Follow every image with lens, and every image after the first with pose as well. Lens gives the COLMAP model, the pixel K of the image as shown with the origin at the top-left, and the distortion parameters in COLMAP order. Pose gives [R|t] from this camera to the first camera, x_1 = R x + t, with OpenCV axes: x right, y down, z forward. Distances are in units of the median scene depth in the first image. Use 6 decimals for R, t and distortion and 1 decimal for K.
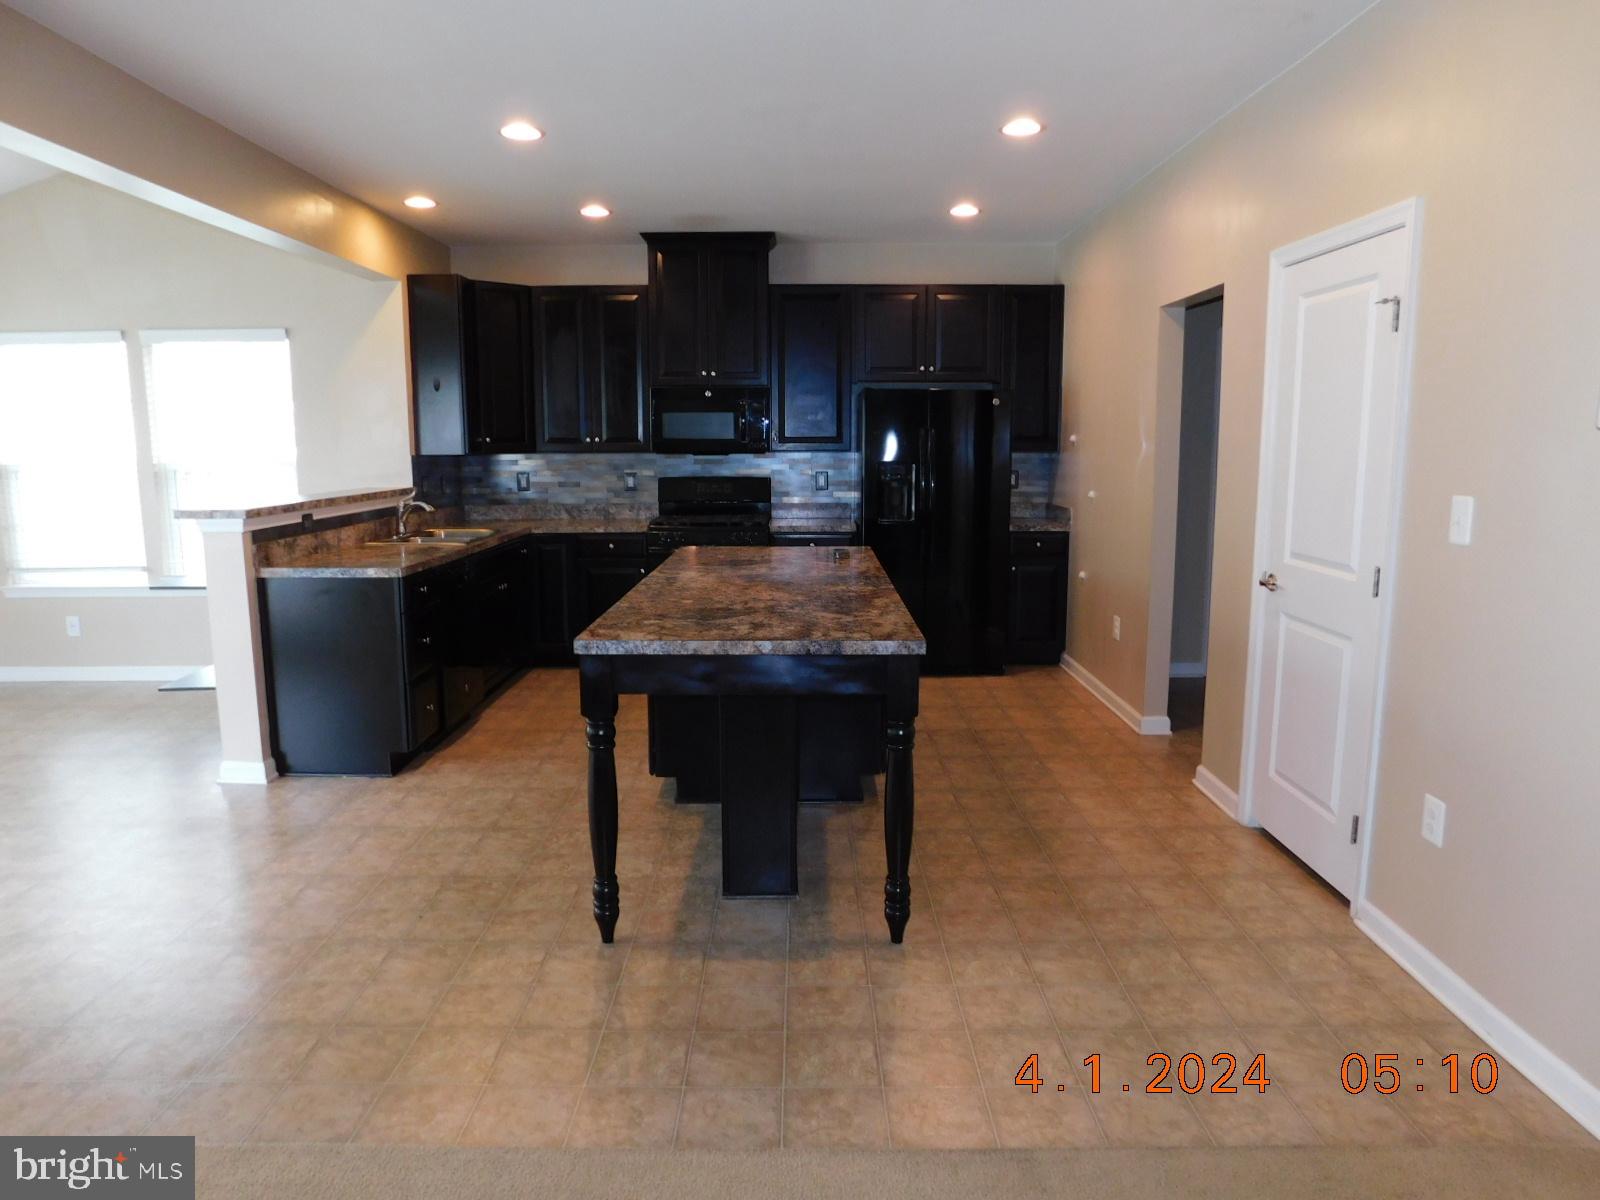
lens RADIAL K [[1038.0, 0, 800.6], [0, 1038.0, 626.7], [0, 0, 1]] dist [-0.094970, 0.071174]
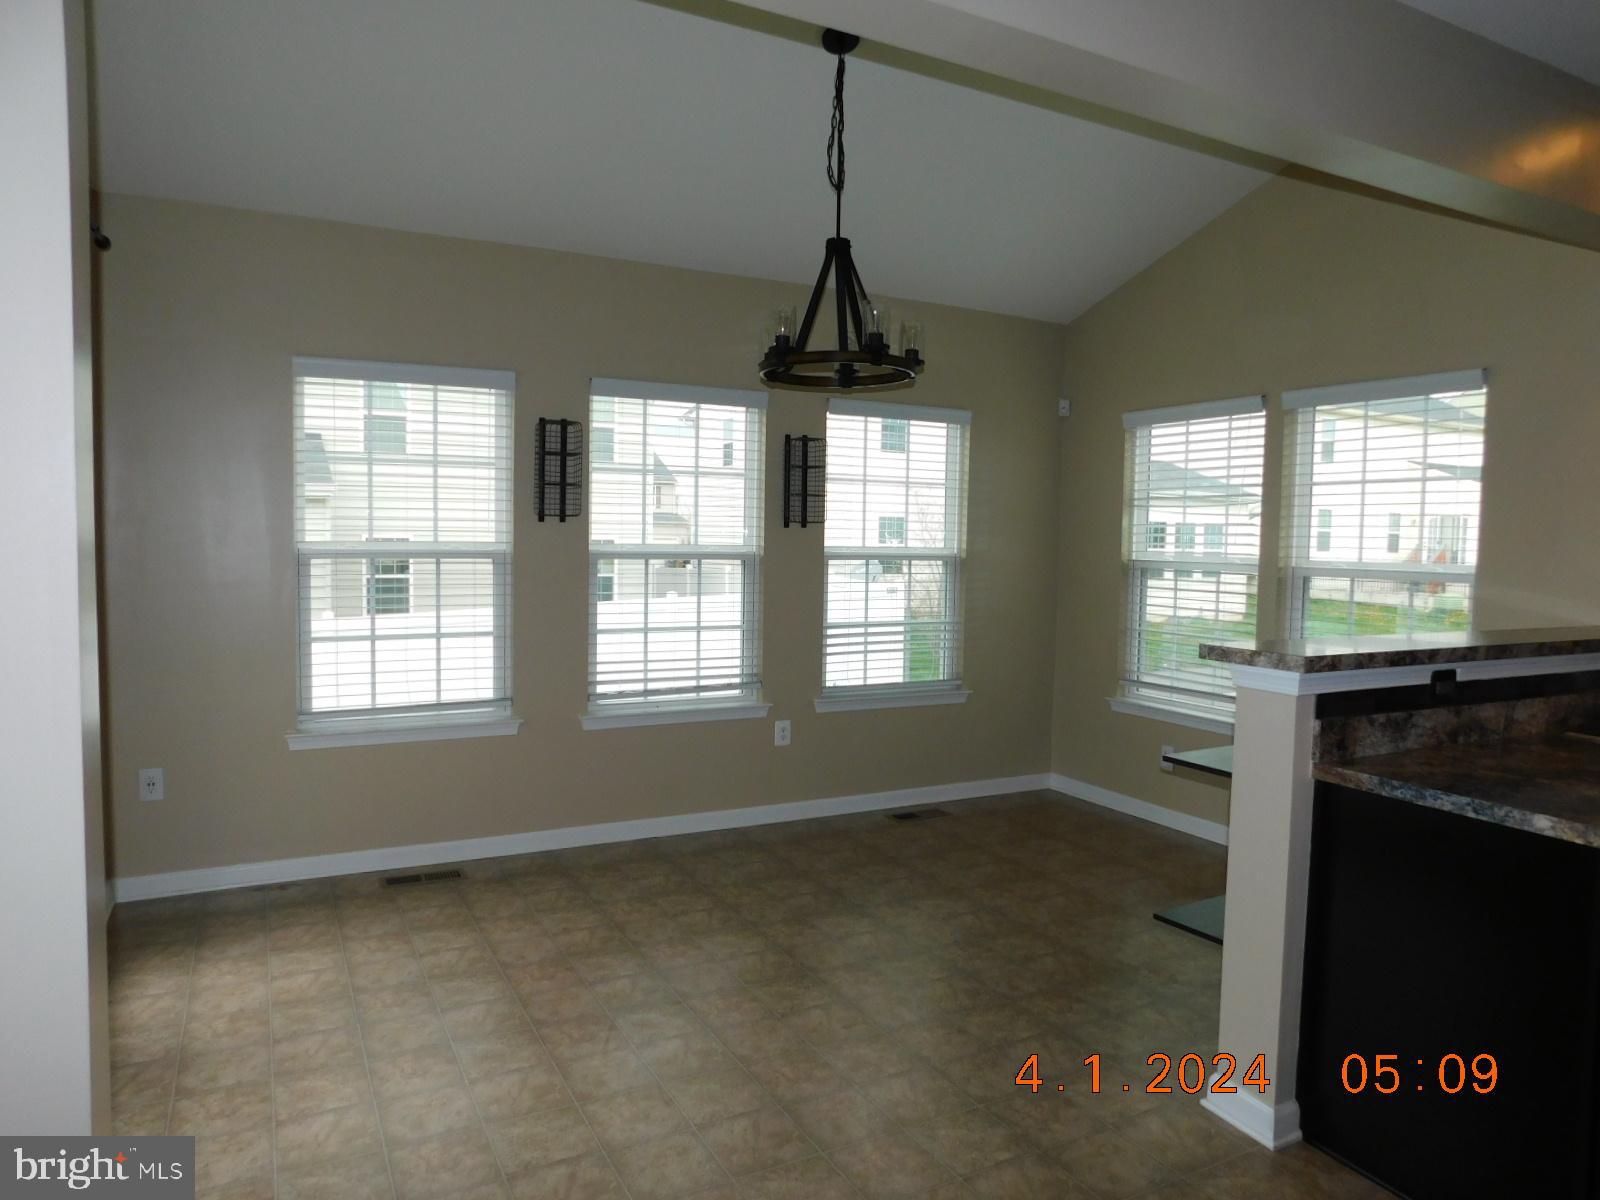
lens RADIAL K [[1052.6, 0, 804.4], [0, 1052.6, 596.0], [0, 0, 1]] dist [-0.064051, 0.050198]
pose [[0.467519, 0.065865, -0.881526, -0.166499], [-0.180865, 0.983252, -0.022456, -0.079811], [0.865283, 0.169936, 0.471601, 0.457527]]
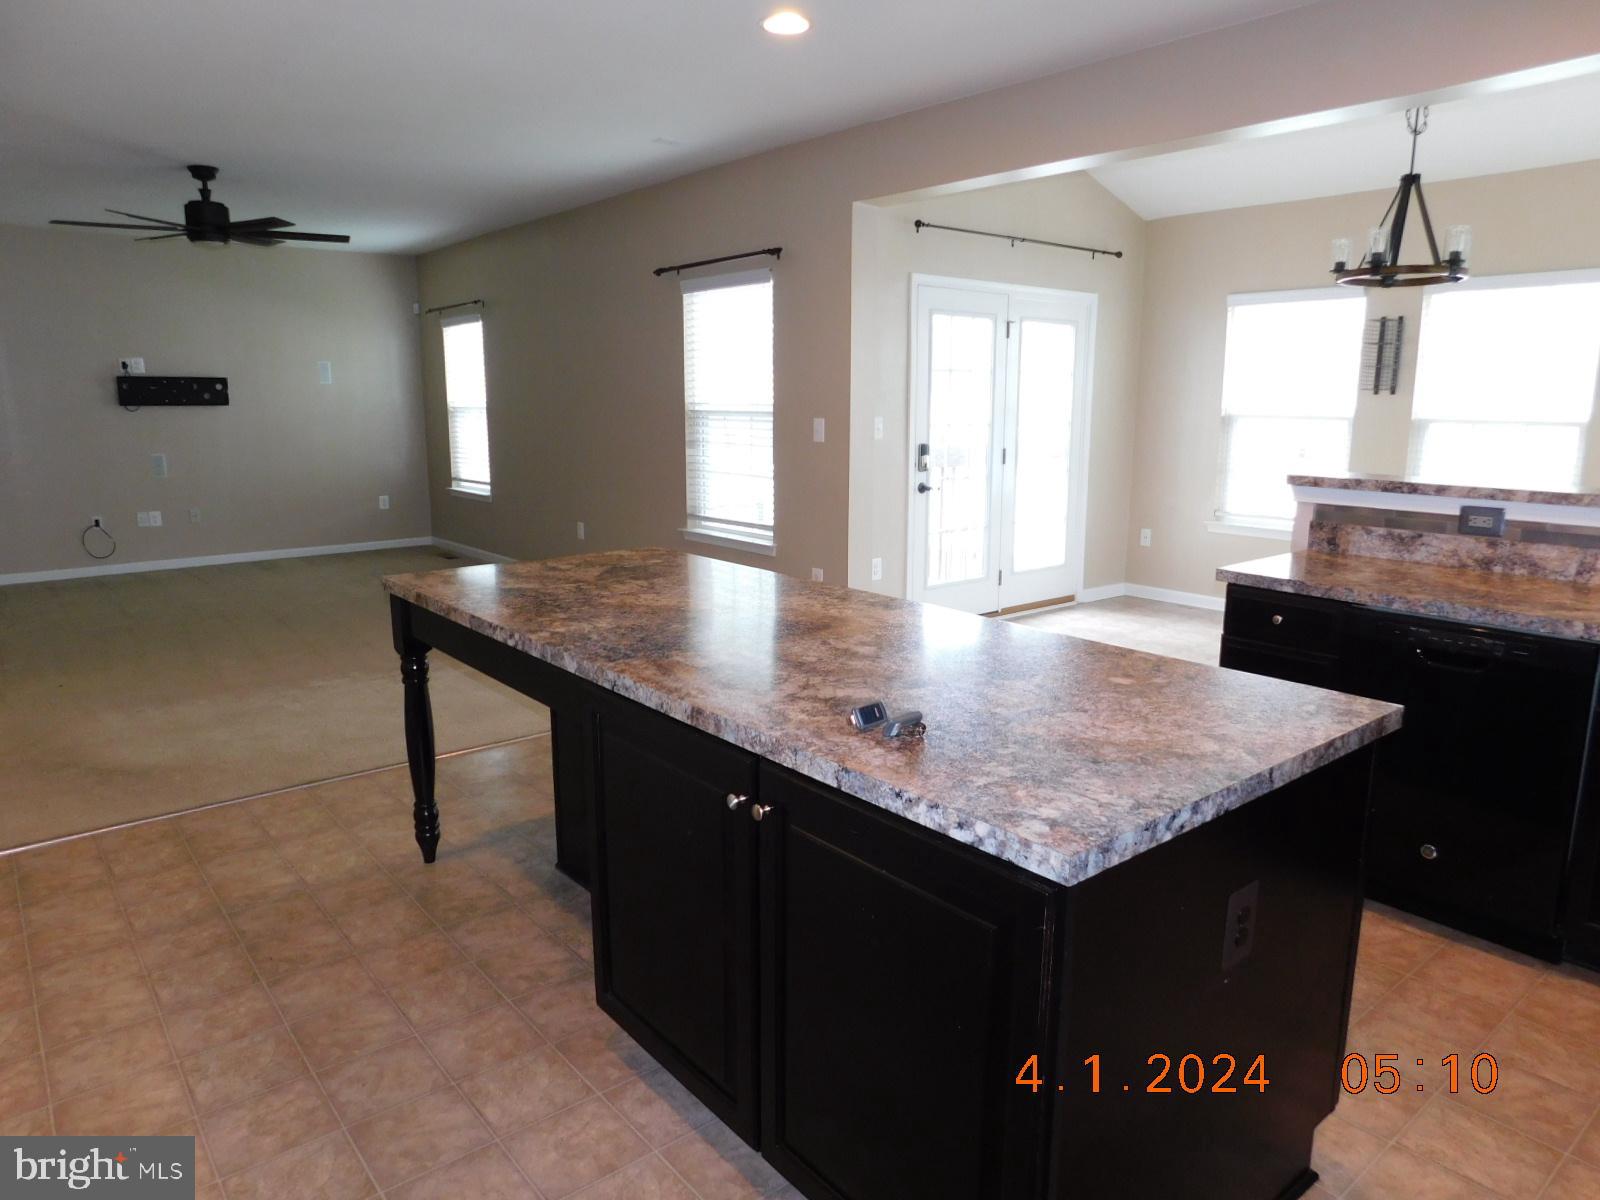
lens RADIAL K [[1052.6, 0, 804.4], [0, 1052.6, 596.0], [0, 0, 1]] dist [-0.064051, 0.050198]
pose [[-0.770640, 0.123042, -0.625280, 0.295672], [-0.115052, 0.938198, 0.326417, -0.239004], [0.626799, 0.323490, -0.708856, 1.298079]]
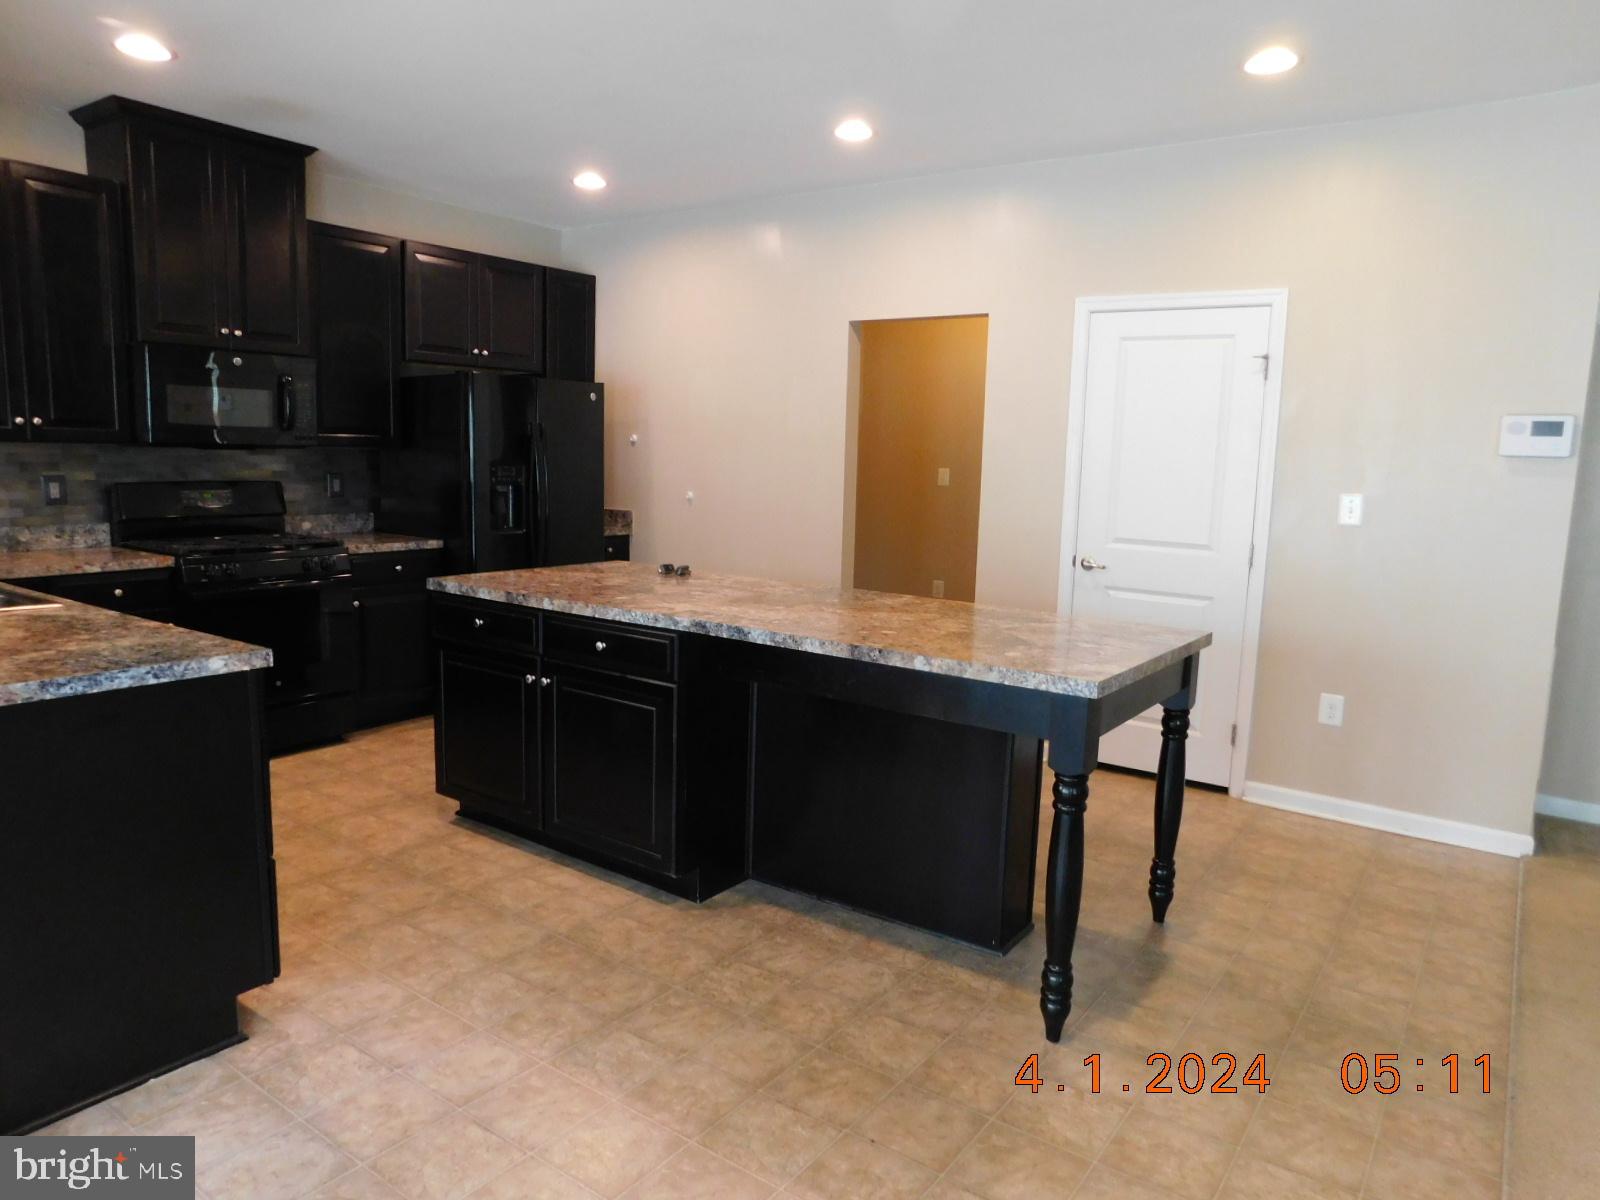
lens RADIAL K [[1052.6, 0, 804.4], [0, 1052.6, 596.0], [0, 0, 1]] dist [-0.064051, 0.050198]
pose [[0.590557, -0.091781, 0.801760, -0.636829], [0.115533, 0.992893, 0.028562, -0.065614], [-0.798683, 0.075762, 0.596963, 0.422448]]
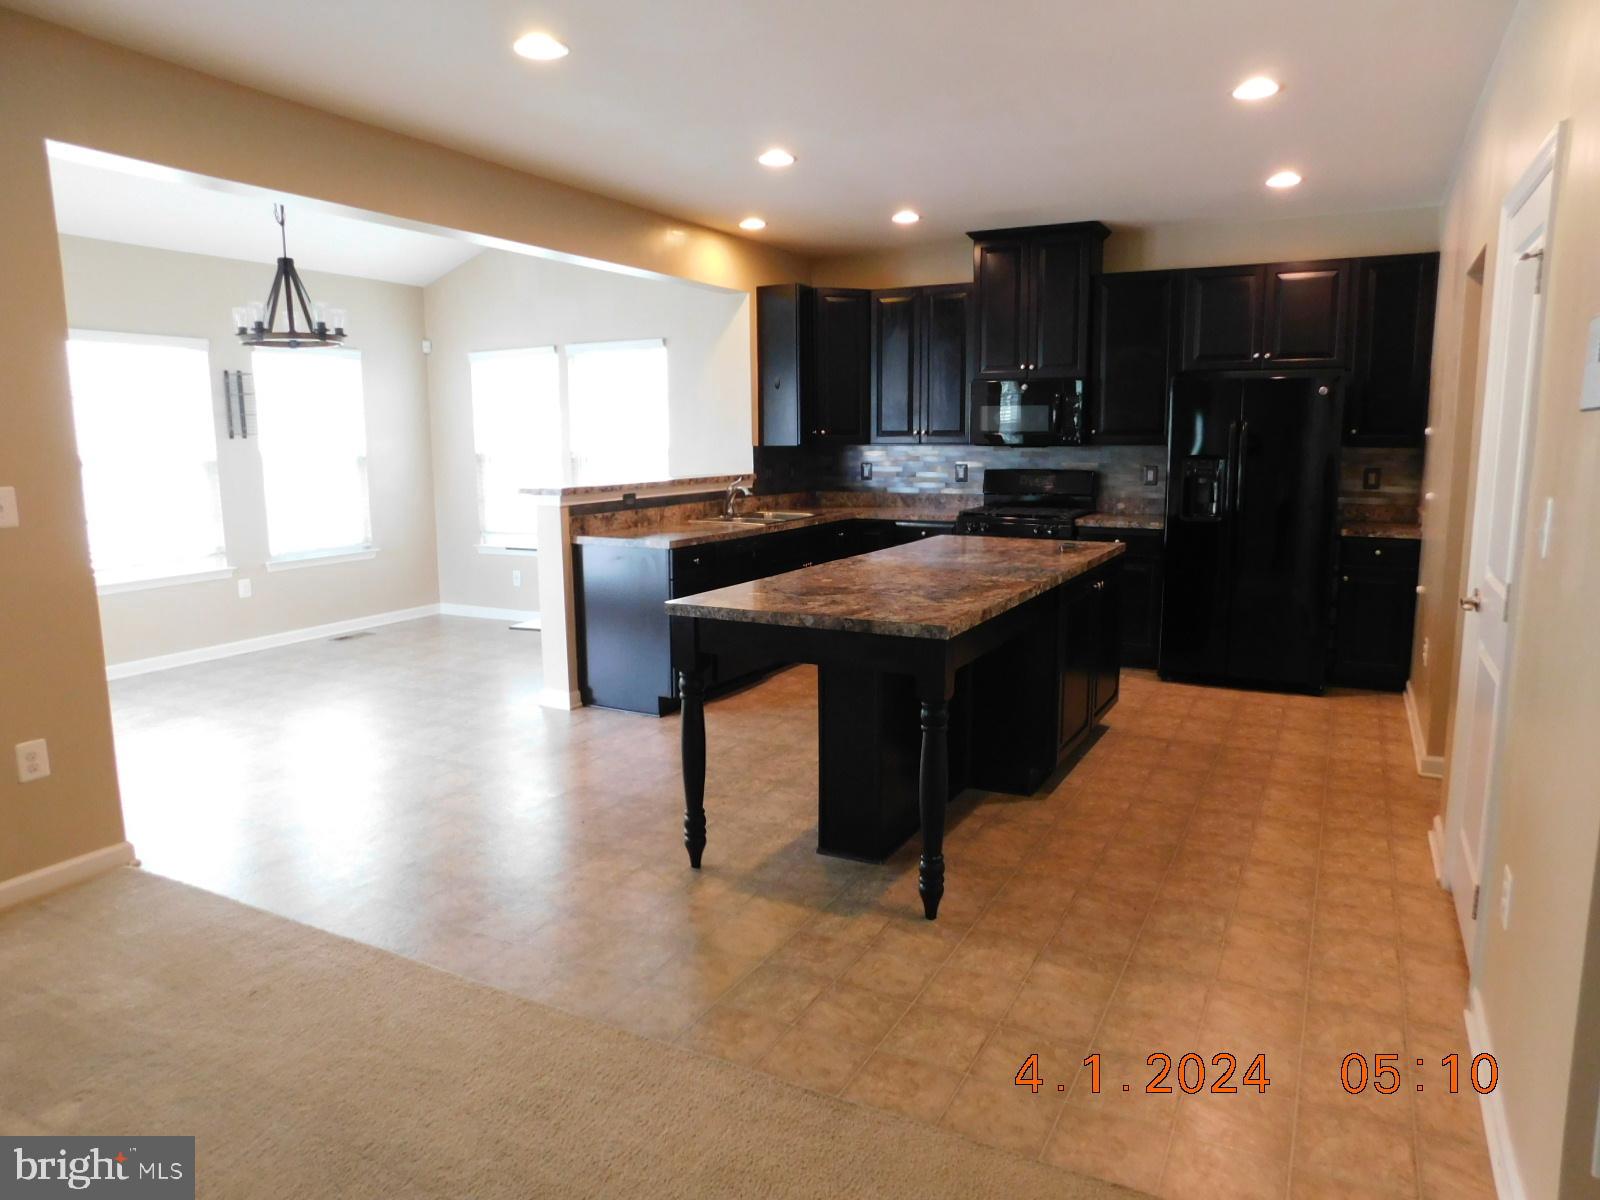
lens RADIAL K [[1052.6, 0, 804.4], [0, 1052.6, 596.0], [0, 0, 1]] dist [-0.064051, 0.050198]
pose [[0.883765, 0.066181, -0.463228, 0.300101], [-0.077383, 0.996988, -0.005195, 0.000375], [0.461489, 0.040437, 0.886224, 0.000429]]
